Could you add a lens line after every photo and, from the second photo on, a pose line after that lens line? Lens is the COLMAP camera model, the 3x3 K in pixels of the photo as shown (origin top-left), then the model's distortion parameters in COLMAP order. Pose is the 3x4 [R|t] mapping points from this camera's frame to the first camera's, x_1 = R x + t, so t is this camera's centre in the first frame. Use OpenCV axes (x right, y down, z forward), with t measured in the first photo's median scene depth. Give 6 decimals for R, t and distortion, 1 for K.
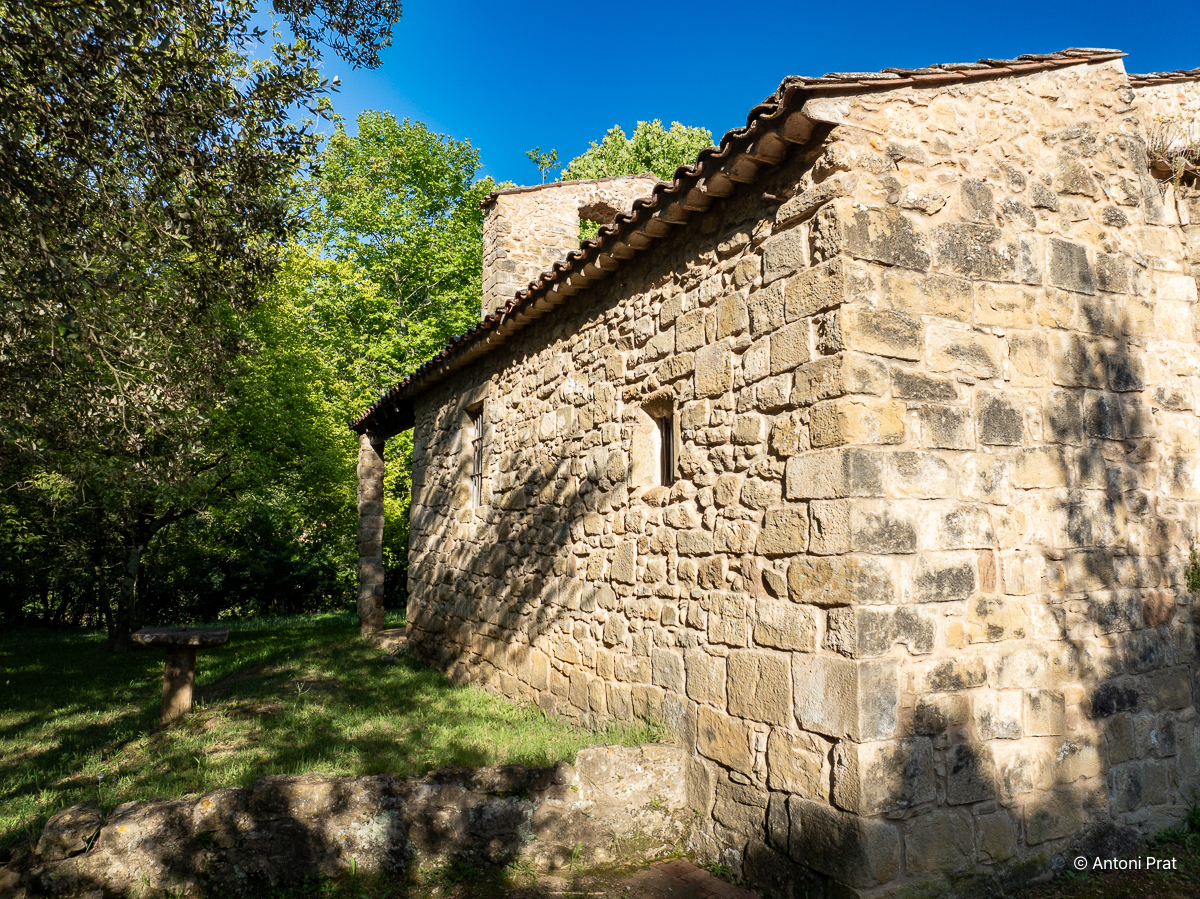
lens RADIAL K [[845.6, 0, 597.9], [0, 845.6, 443.8], [0, 0, 1]] dist [-0.051807, 0.024454]
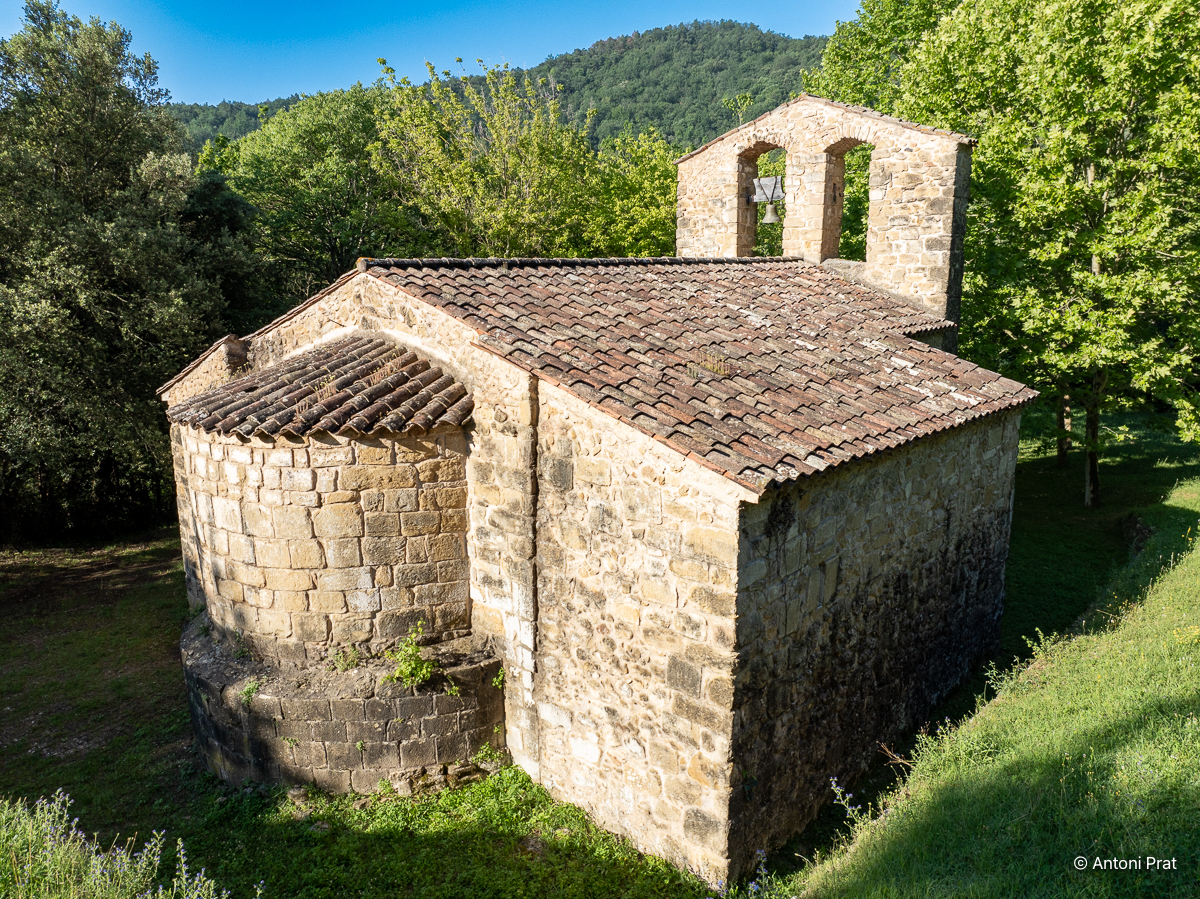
lens RADIAL K [[845.6, 0, 596.6], [0, 845.6, 443.8], [0, 0, 1]] dist [-0.051807, 0.024454]
pose [[0.354541, 0.184723, -0.916612, 3.562449], [0.131462, 0.960707, 0.244459, -0.724726], [0.925753, -0.207170, 0.316326, 1.348587]]
